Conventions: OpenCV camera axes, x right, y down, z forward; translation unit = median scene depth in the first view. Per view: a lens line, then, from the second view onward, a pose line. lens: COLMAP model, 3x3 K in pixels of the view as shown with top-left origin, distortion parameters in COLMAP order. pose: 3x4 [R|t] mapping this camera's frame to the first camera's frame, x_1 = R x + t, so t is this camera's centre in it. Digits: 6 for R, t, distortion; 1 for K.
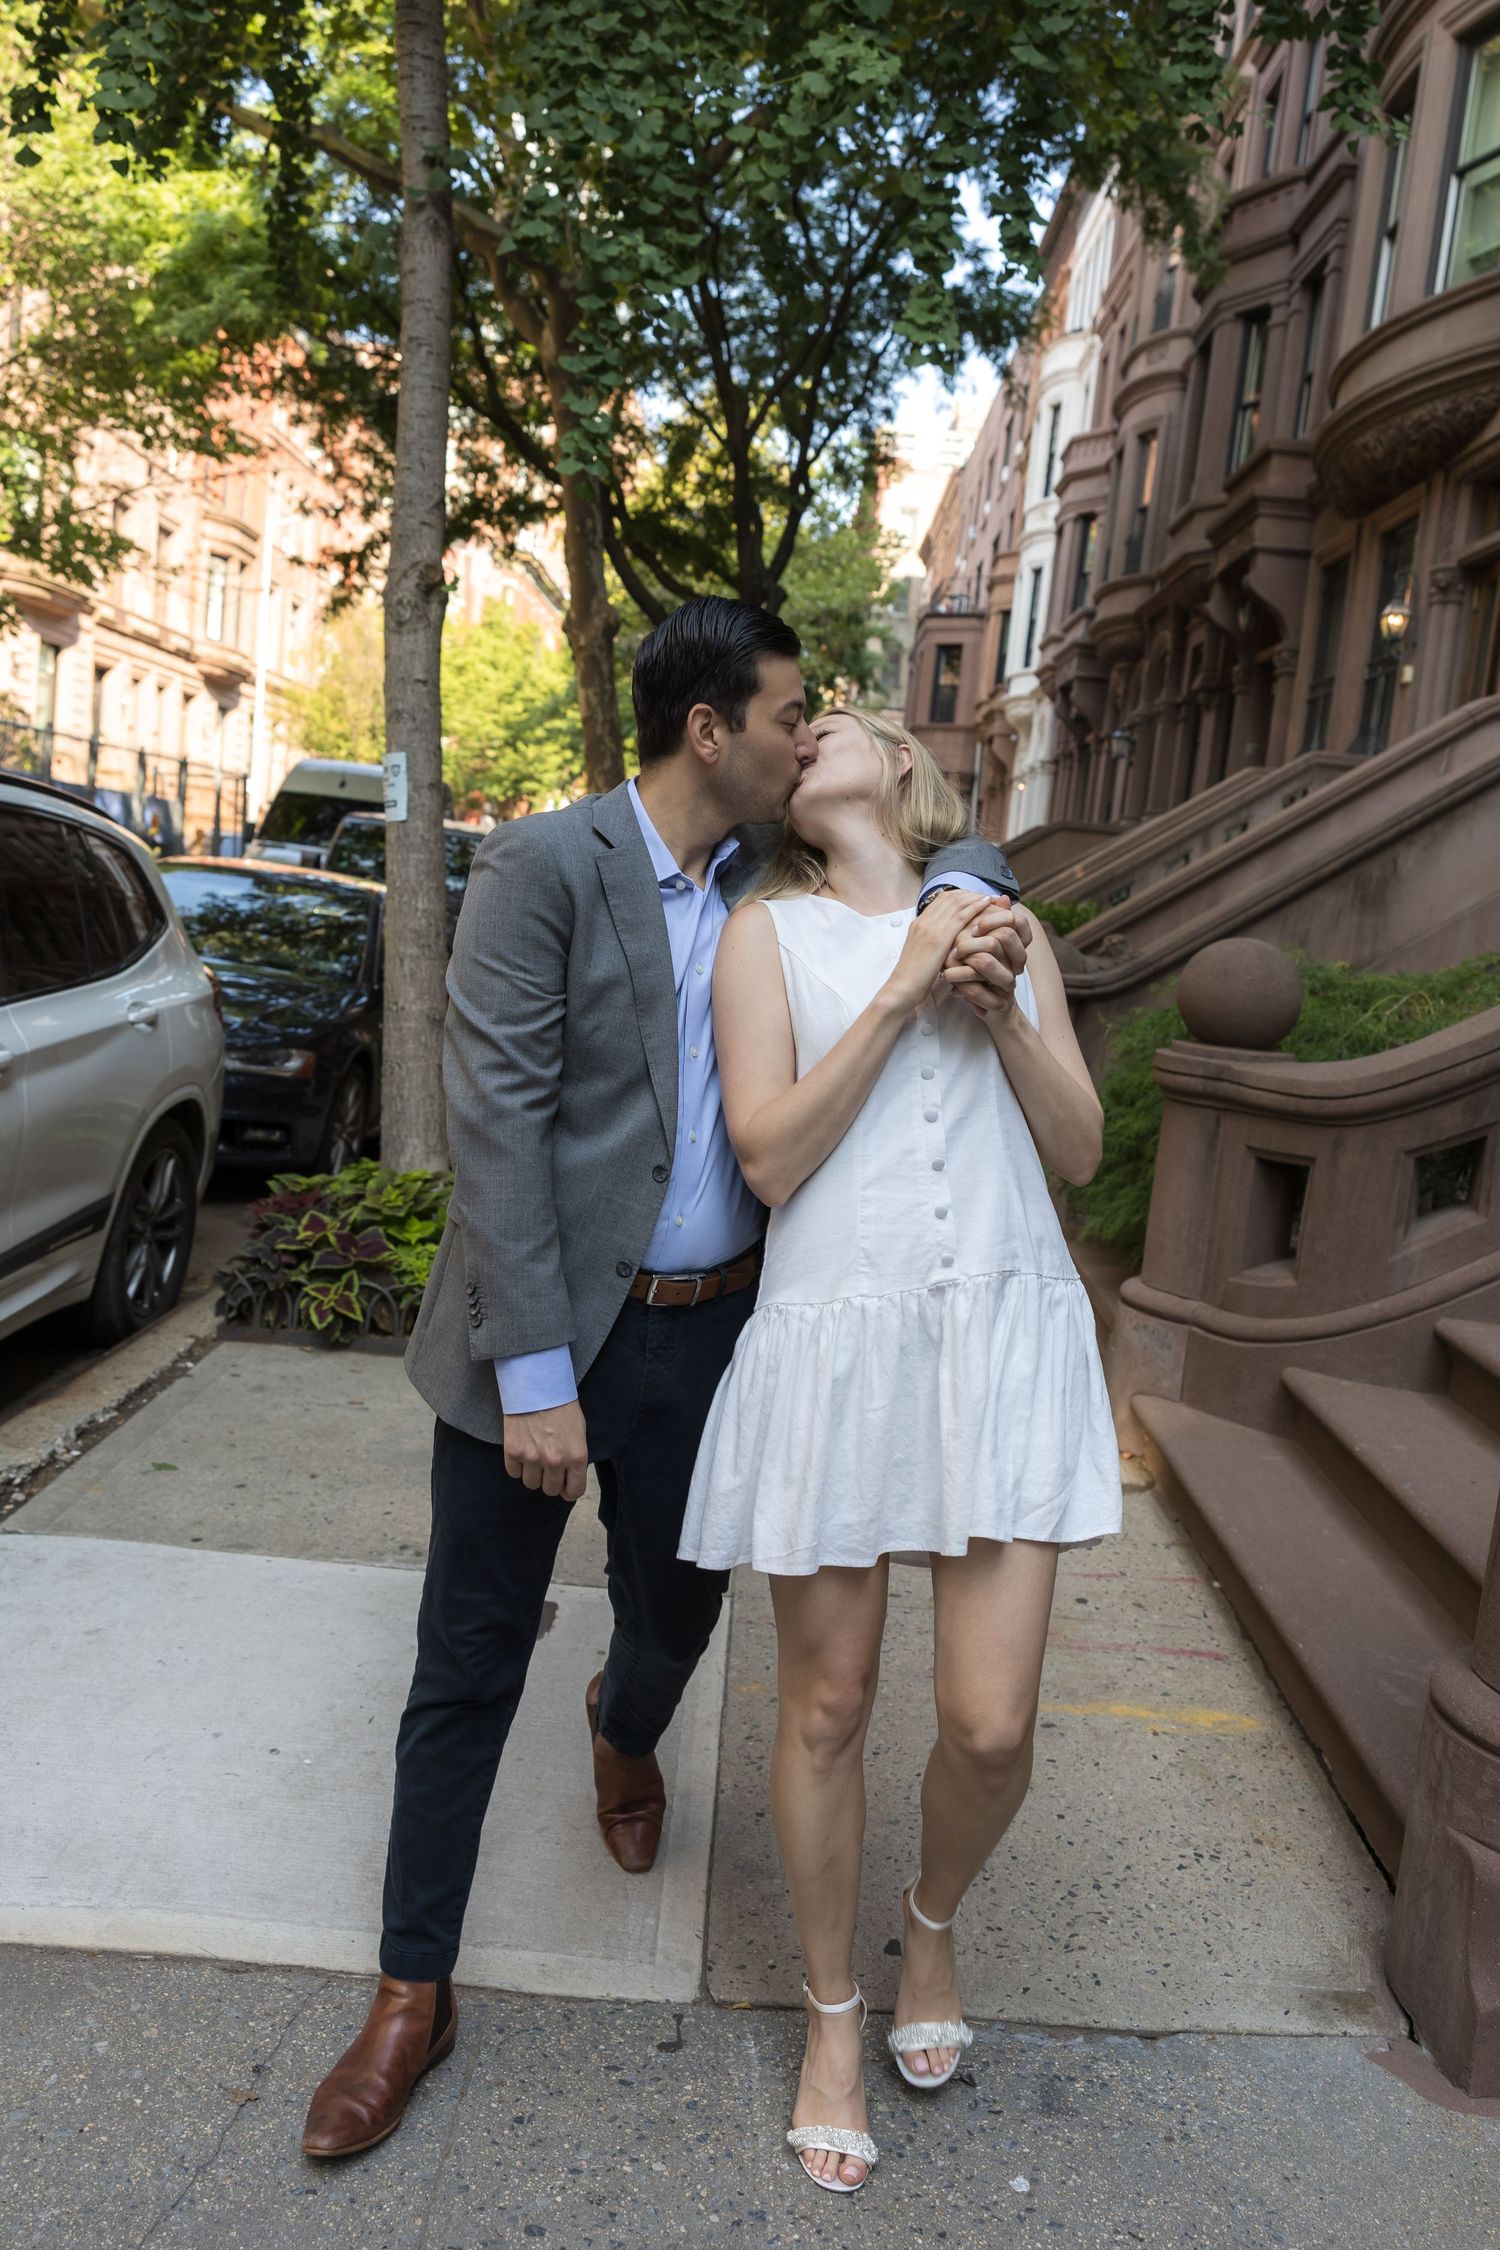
lens RADIAL K [[1882.7, 0, 750.0], [0, 1882.7, 1125.0], [0, 0, 1]] dist [0.004821, -0.009884]
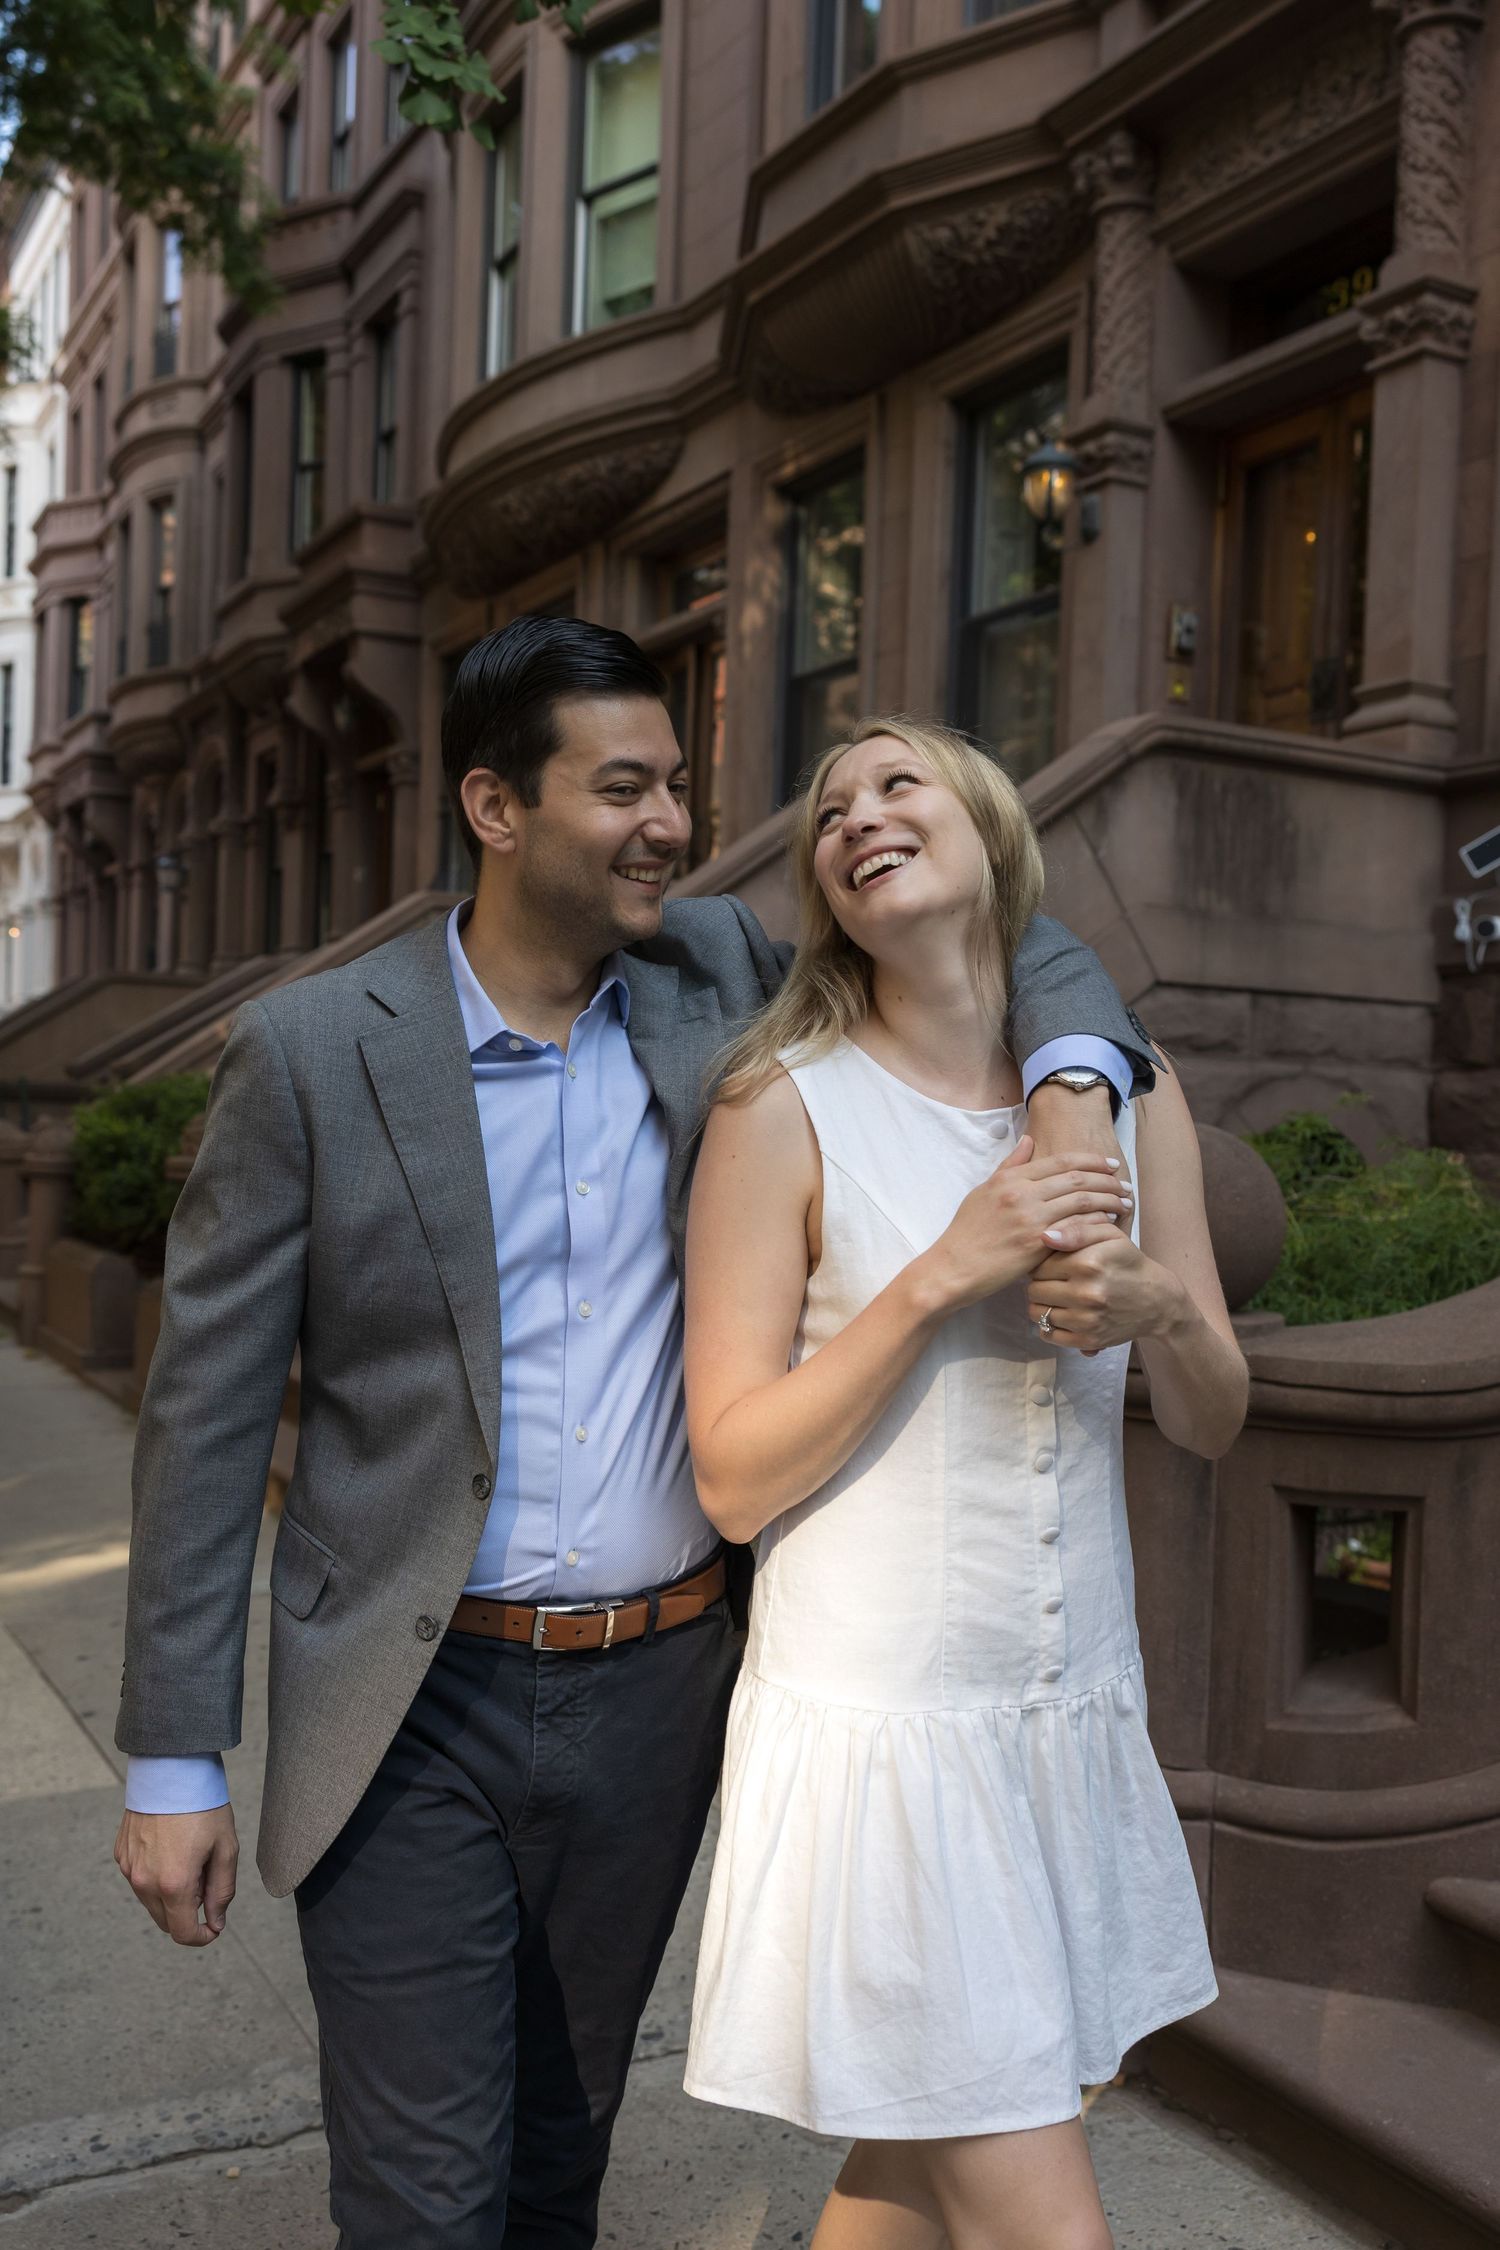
lens RADIAL K [[2111.2, 0, 750.8], [0, 2111.2, 1154.8], [0, 0, 1]] dist [-0.005945, 0.024817]
pose [[0.869356, -0.078691, 0.487880, -0.043144], [0.113986, 0.992550, -0.043023, -0.019321], [-0.480860, 0.093014, 0.871850, 0.125561]]
